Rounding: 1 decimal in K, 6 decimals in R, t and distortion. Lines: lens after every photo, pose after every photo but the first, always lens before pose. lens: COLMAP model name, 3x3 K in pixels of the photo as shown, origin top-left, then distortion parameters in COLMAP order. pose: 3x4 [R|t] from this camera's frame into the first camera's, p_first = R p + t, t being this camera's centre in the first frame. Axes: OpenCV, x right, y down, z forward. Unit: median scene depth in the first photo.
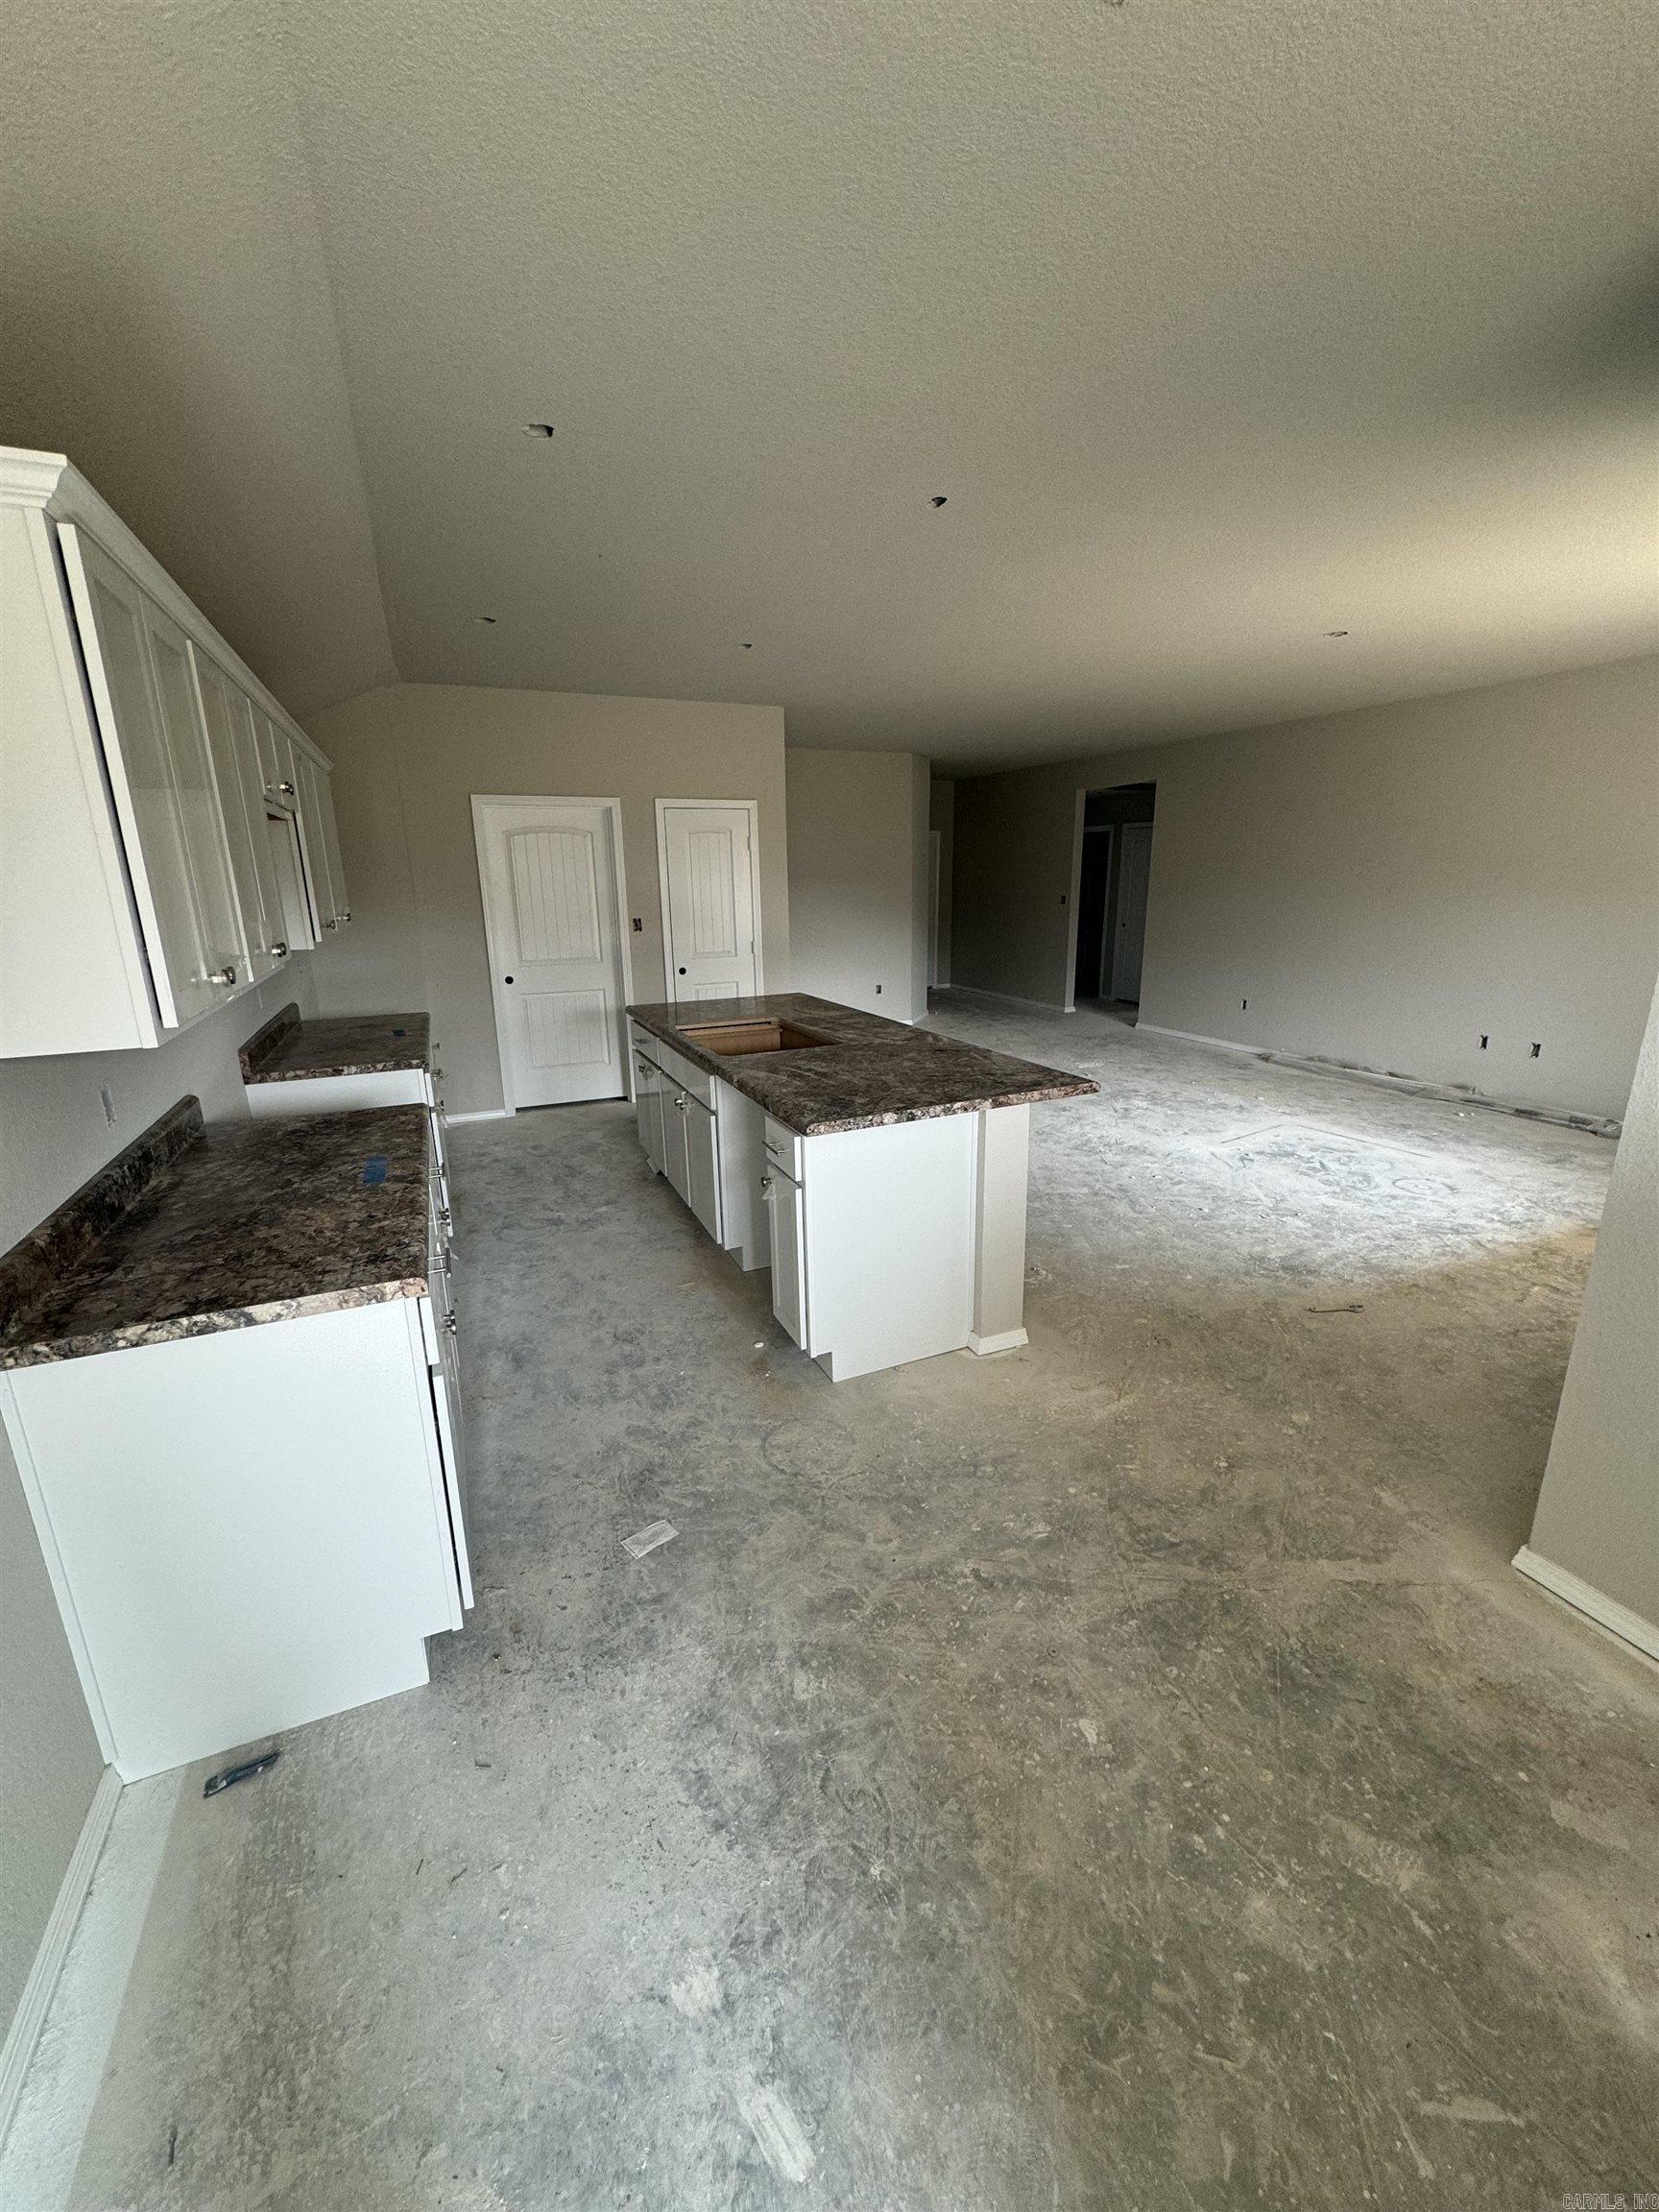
lens RADIAL K [[885.8, 0, 833.4], [0, 885.8, 1106.8], [0, 0, 1]] dist [-0.001502, -0.000089]
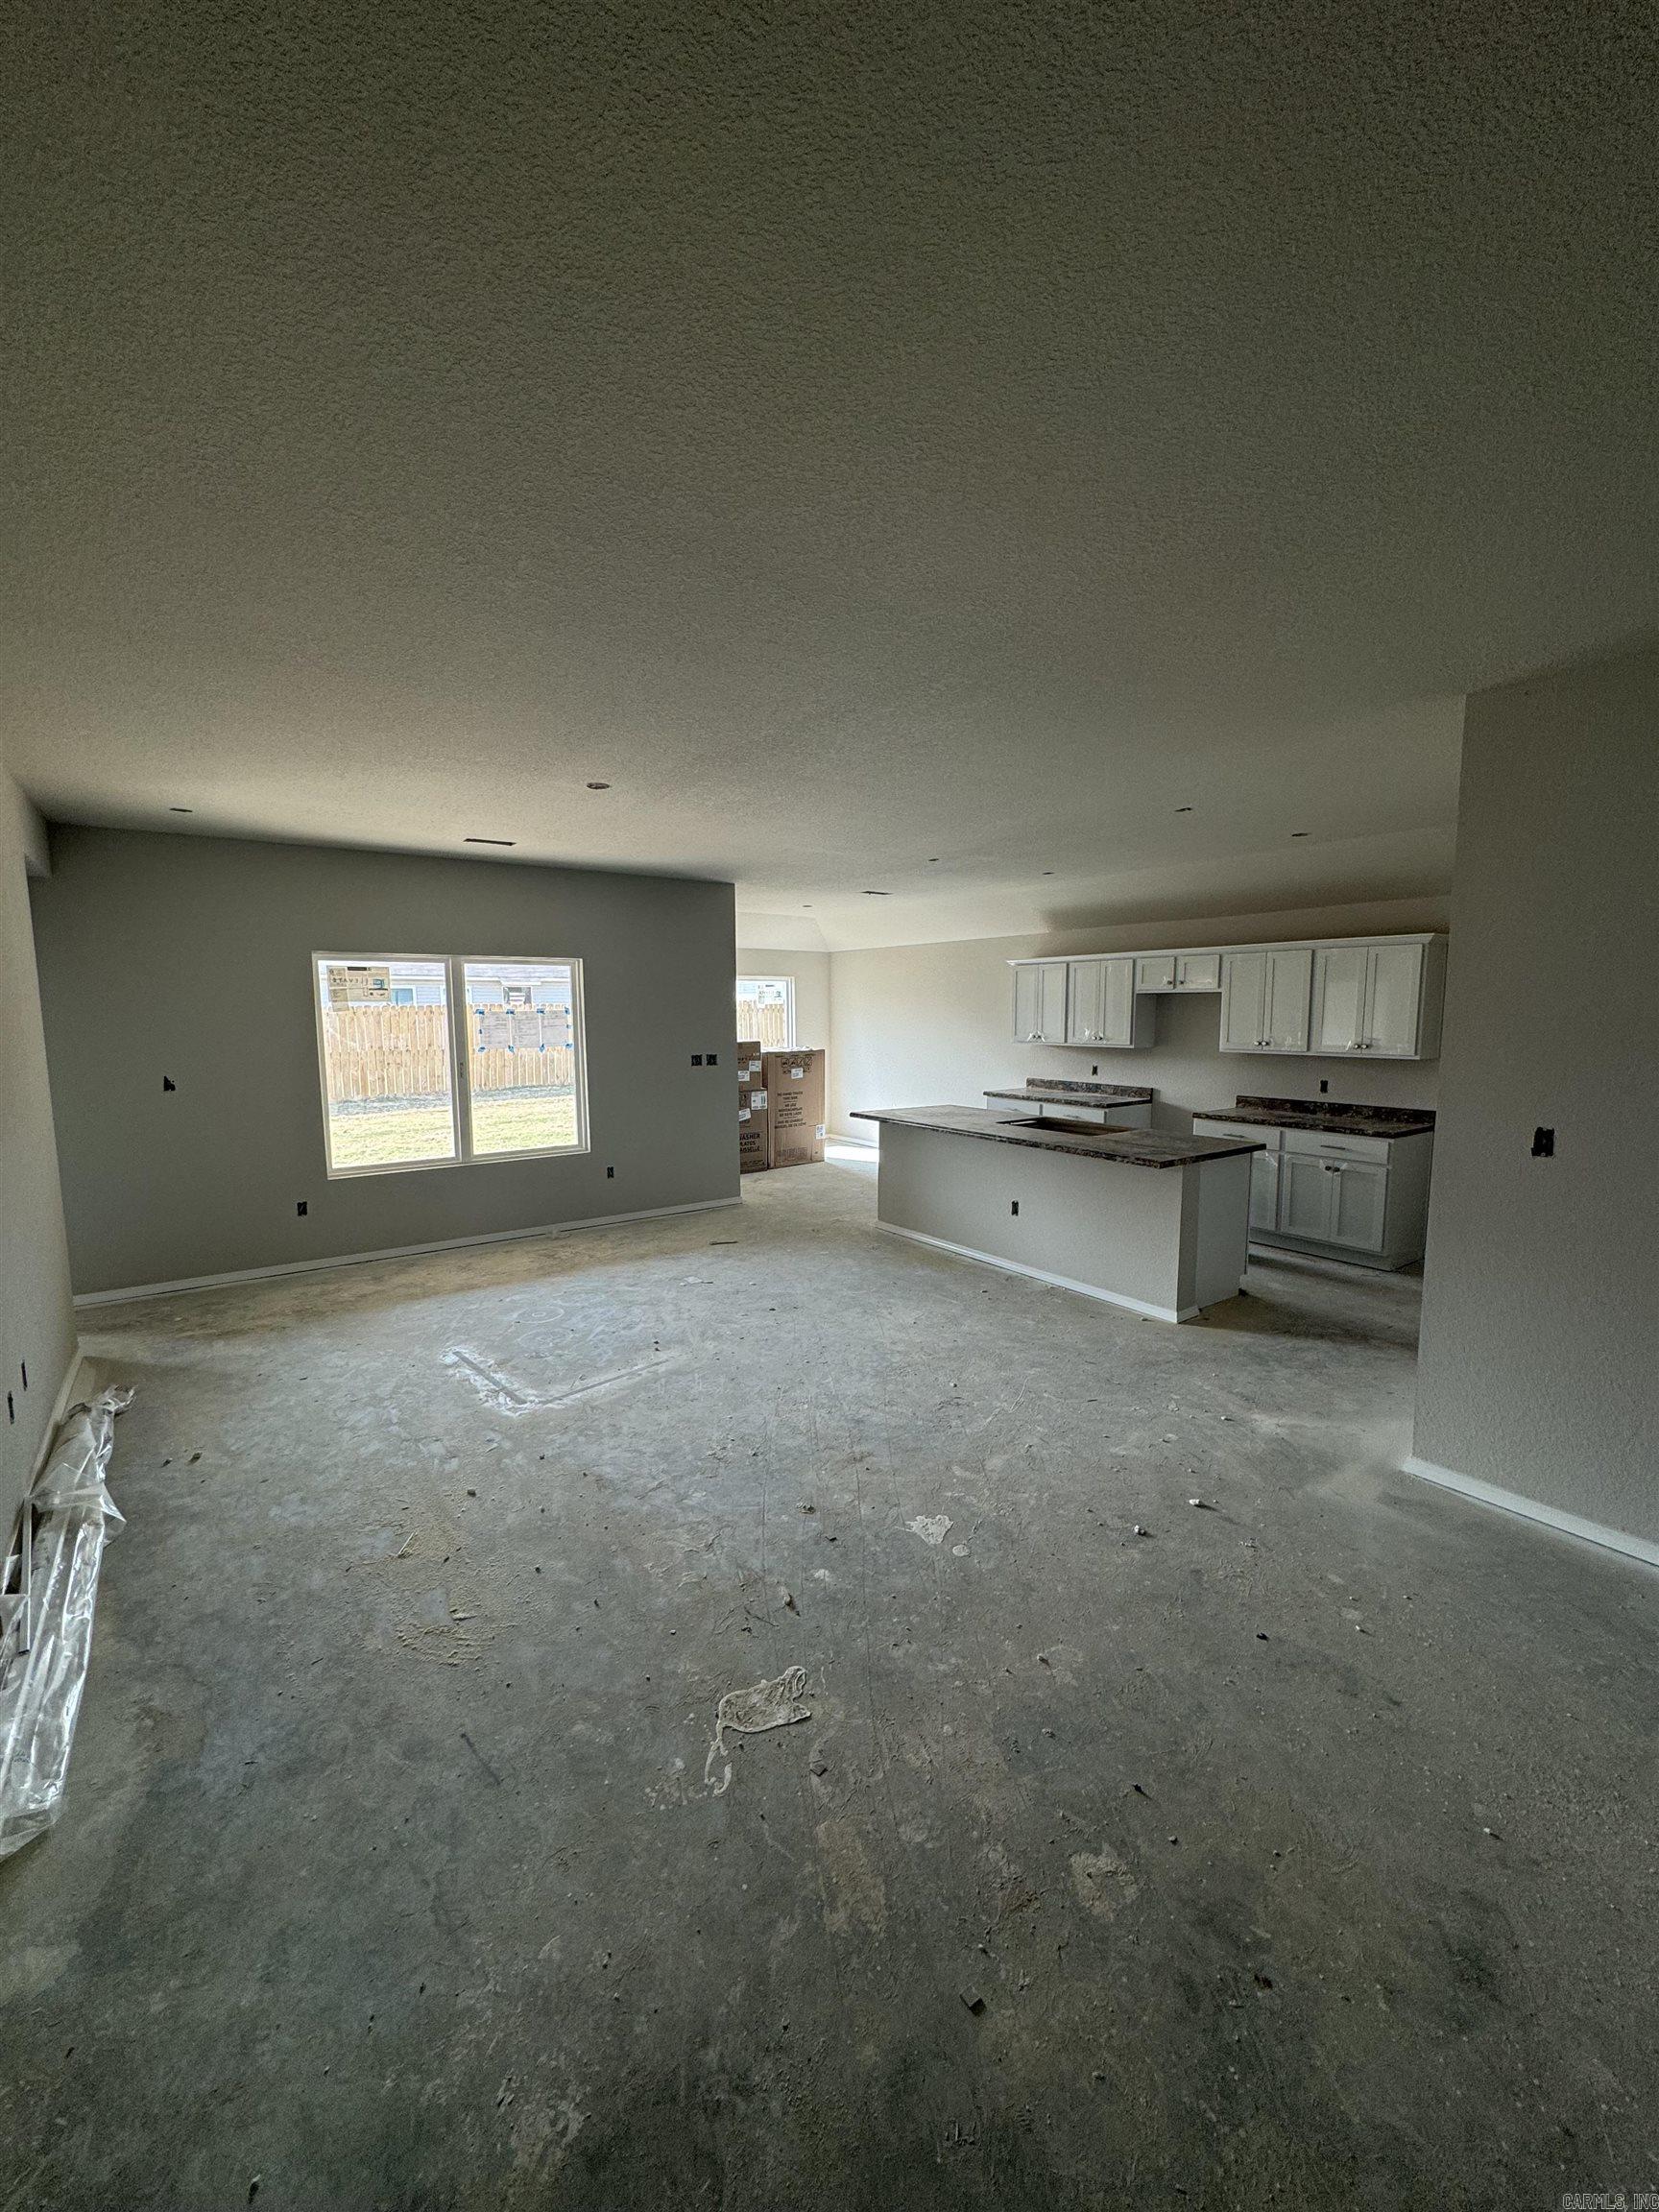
lens RADIAL K [[885.8, 0, 826.4], [0, 885.8, 1108.3], [0, 0, 1]] dist [-0.001502, -0.000089]
pose [[-0.981270, 0.038554, -0.188738, 0.480060], [-0.033874, 0.929967, 0.366080, -0.523134], [0.189634, 0.365616, -0.911243, 1.847646]]
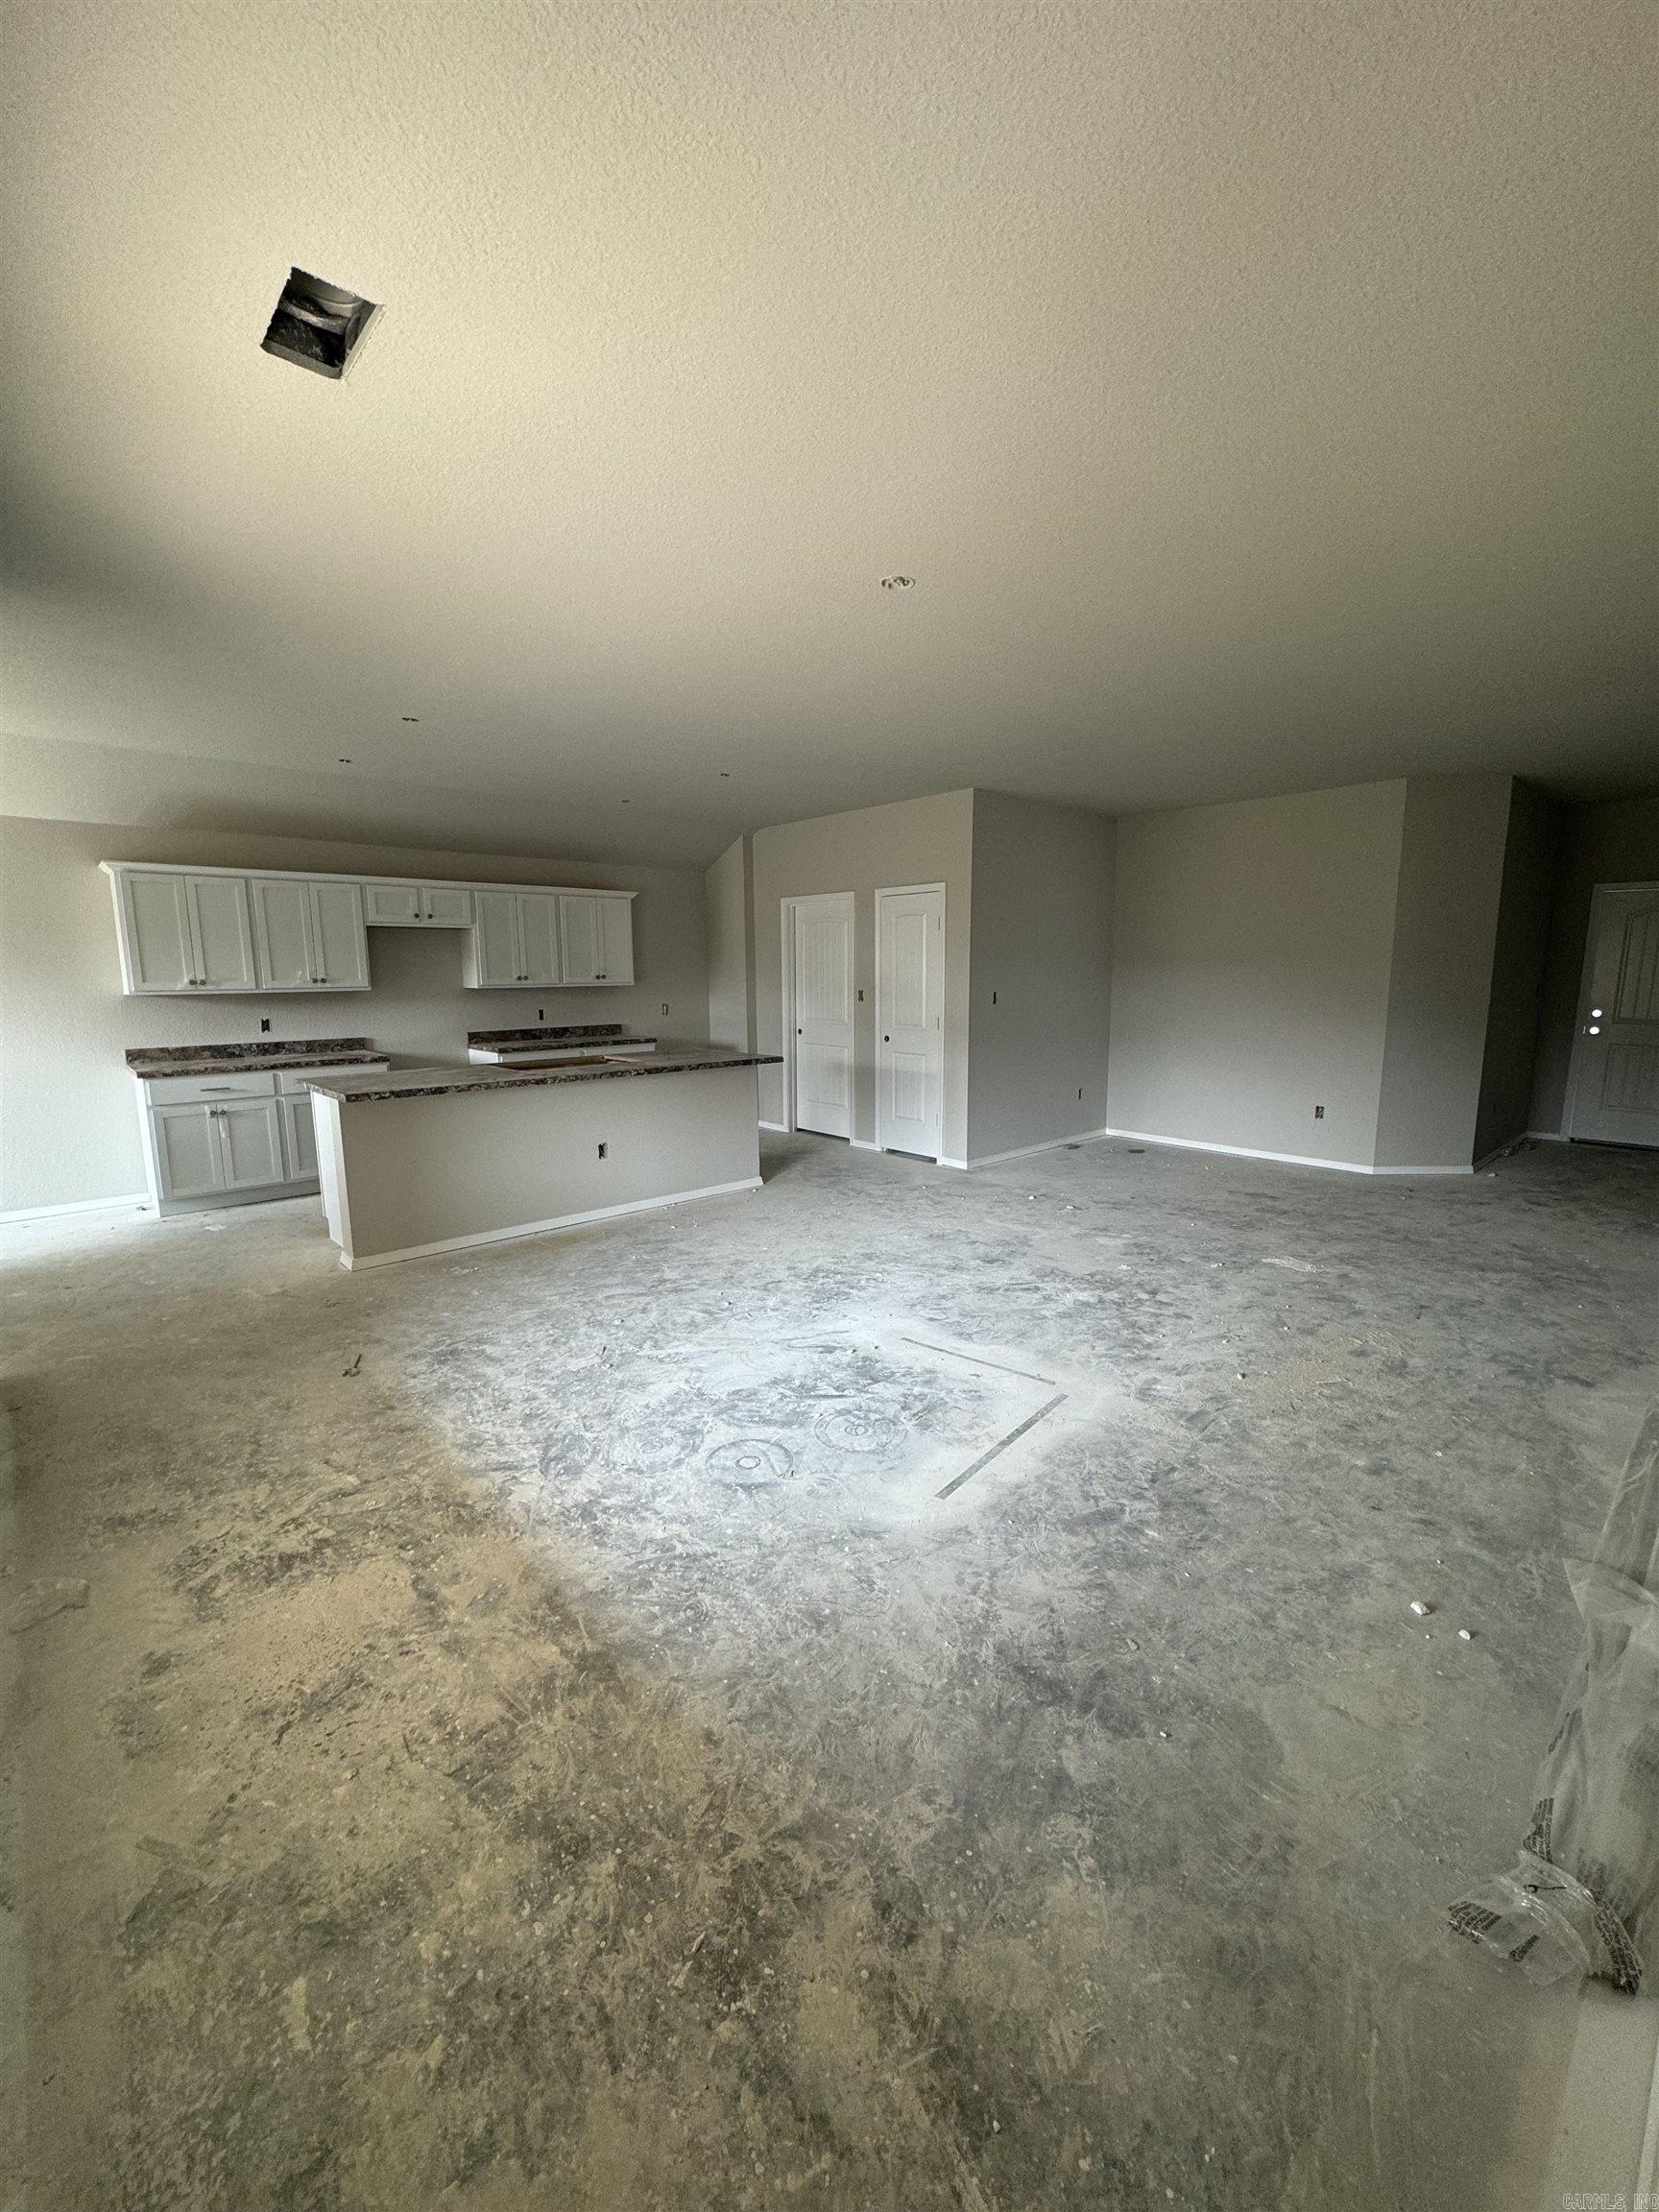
lens RADIAL K [[885.8, 0, 831.4], [0, 885.8, 1113.7], [0, 0, 1]] dist [-0.001502, -0.000089]
pose [[0.310858, 0.164103, -0.936182, 1.124436], [-0.242132, 0.966157, 0.088958, -0.188484], [0.919097, 0.199026, 0.340072, 0.751662]]
